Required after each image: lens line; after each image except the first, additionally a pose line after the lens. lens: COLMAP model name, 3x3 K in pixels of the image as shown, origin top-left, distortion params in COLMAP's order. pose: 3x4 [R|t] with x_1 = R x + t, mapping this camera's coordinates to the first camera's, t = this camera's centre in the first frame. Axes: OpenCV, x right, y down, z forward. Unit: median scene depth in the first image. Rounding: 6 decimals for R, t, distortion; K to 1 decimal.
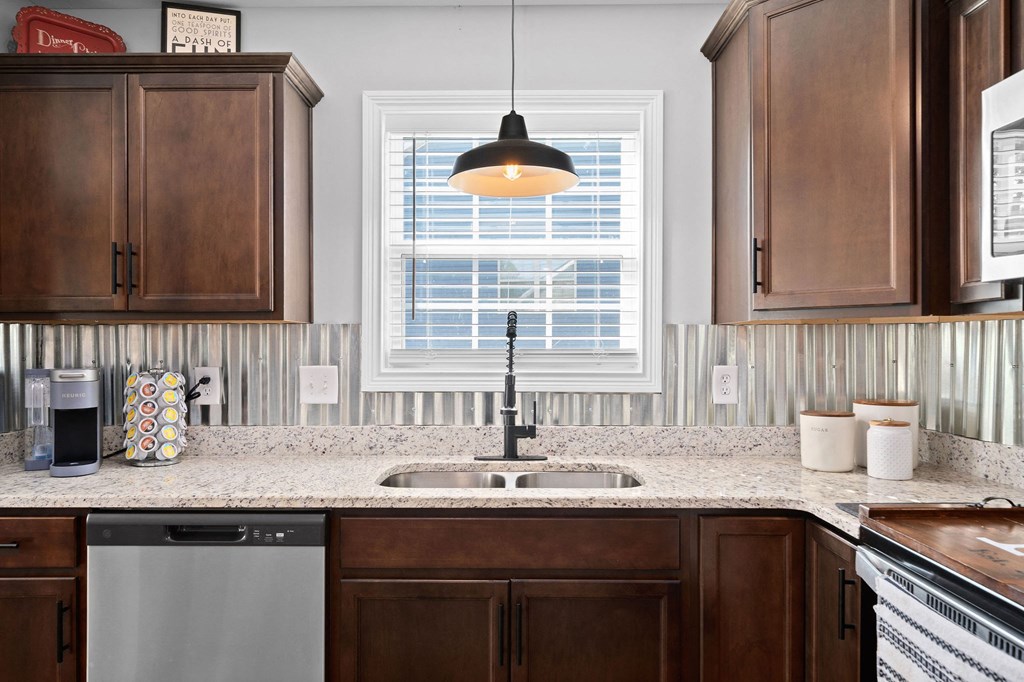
lens RADIAL K [[701.3, 0, 507.0], [0, 701.3, 339.9], [0, 0, 1]] dist [0.008414, -0.001094]
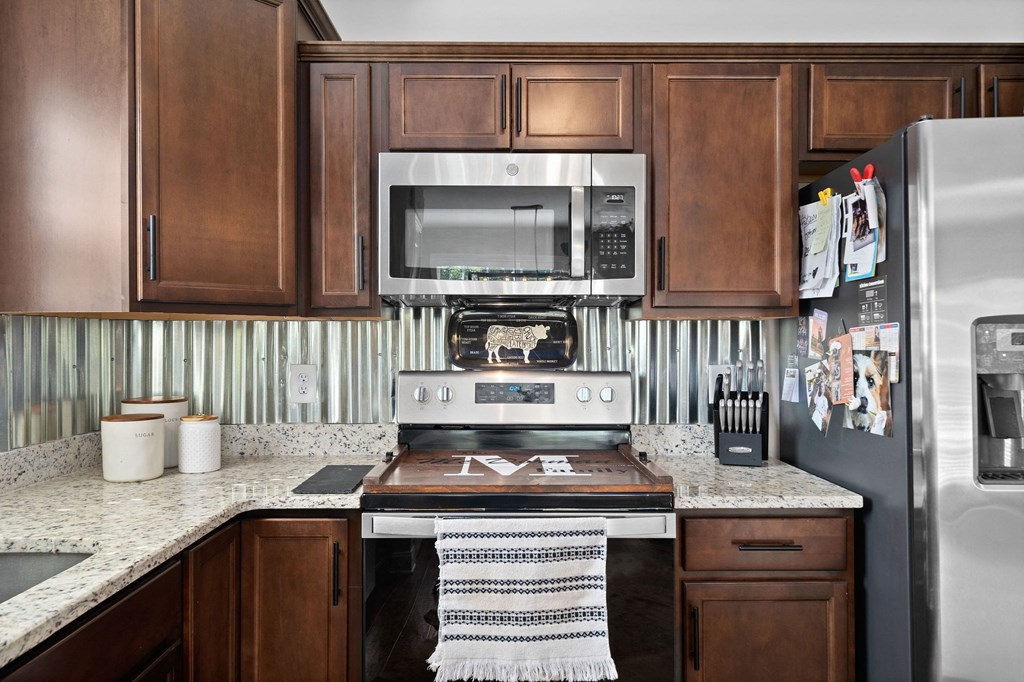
lens RADIAL K [[701.3, 0, 505.6], [0, 701.3, 338.8], [0, 0, 1]] dist [0.008414, -0.001094]
pose [[-0.017334, 0.005720, 0.999833, -0.543143], [-0.005256, 0.999969, -0.005812, 0.007373], [-0.999836, -0.005356, -0.017303, 0.635130]]
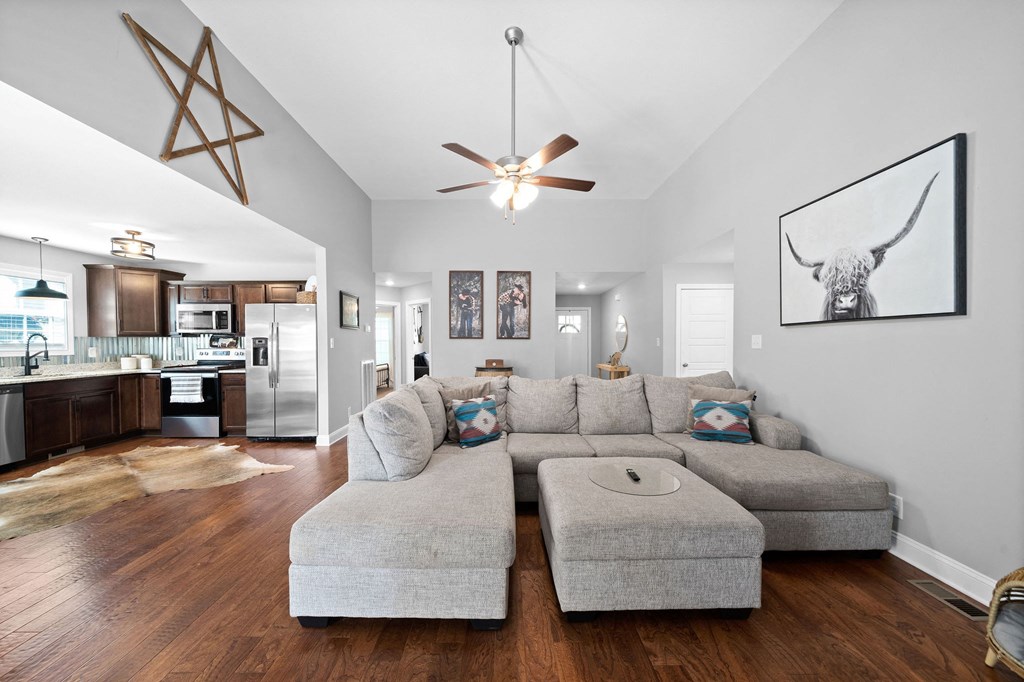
lens RADIAL K [[366.0, 0, 504.8], [0, 366.0, 349.3], [0, 0, 1]] dist [-0.005758, 0.000679]
pose [[-0.010859, -0.021108, 0.999718, -2.298779], [-0.004205, 0.999769, 0.021064, -0.007265], [-0.999932, -0.003975, -0.010945, -1.688323]]
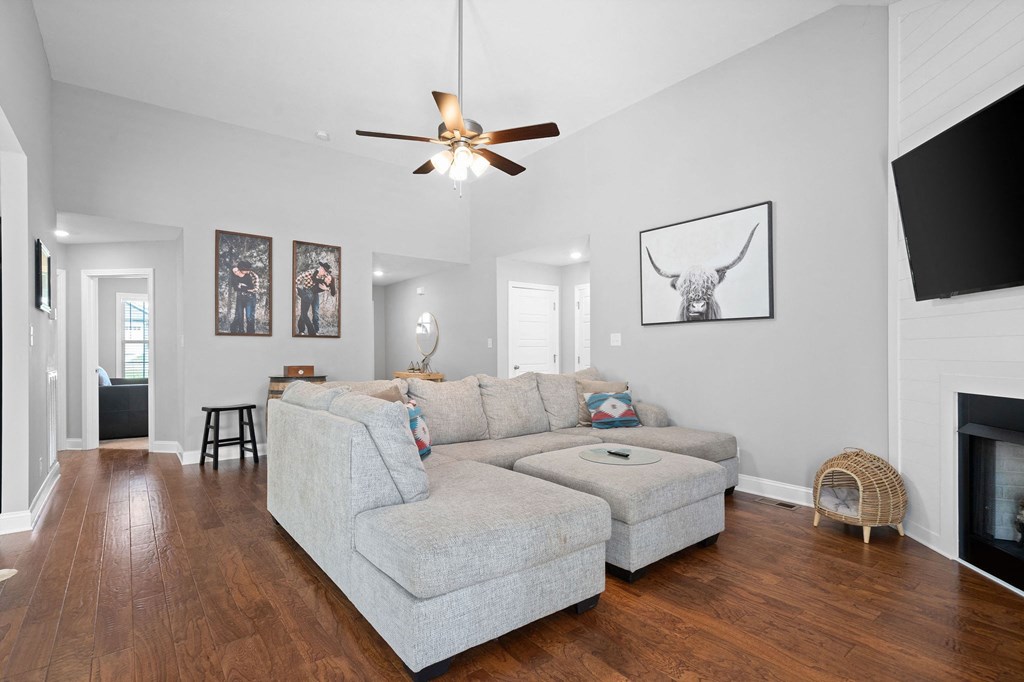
lens RADIAL K [[489.6, 0, 502.0], [0, 489.6, 351.5], [0, 0, 1]] dist [0.000219, -0.000009]
pose [[-0.614221, -0.001217, 0.789133, -2.243521], [-0.003891, 0.999991, -0.001486, 0.062814], [-0.789124, -0.003983, -0.614221, -0.763387]]
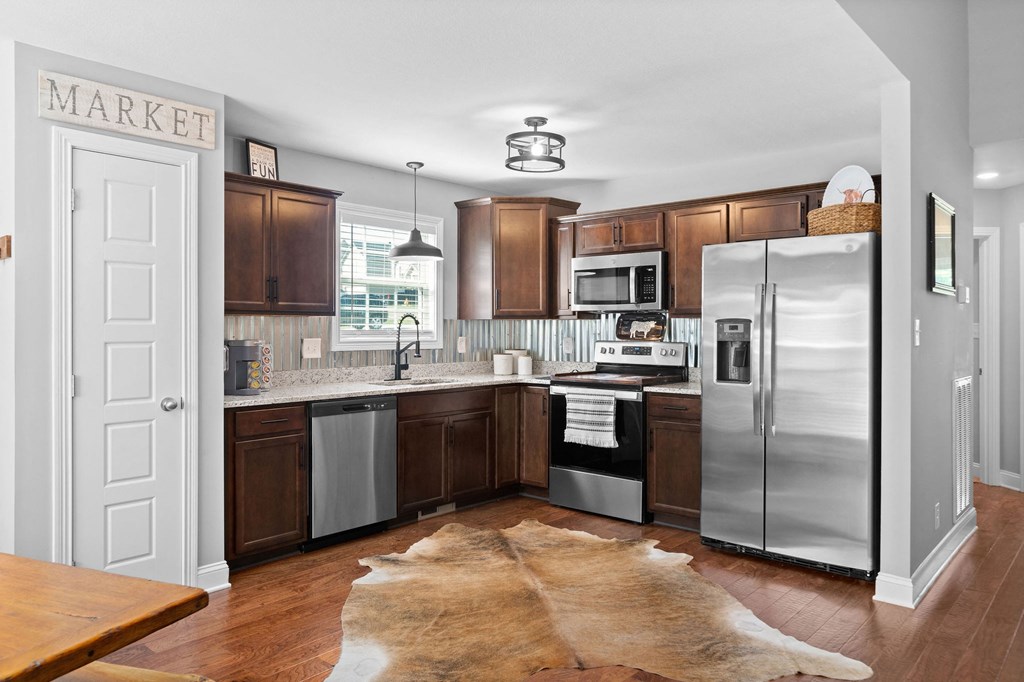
lens RADIAL K [[701.3, 0, 508.2], [0, 701.3, 326.8], [0, 0, 1]] dist [0.008414, -0.001094]
pose [[0.657987, 0.003649, 0.753020, -1.824306], [-0.006390, 0.999979, 0.000738, -0.000394], [-0.753002, -0.005297, 0.657997, -0.909063]]
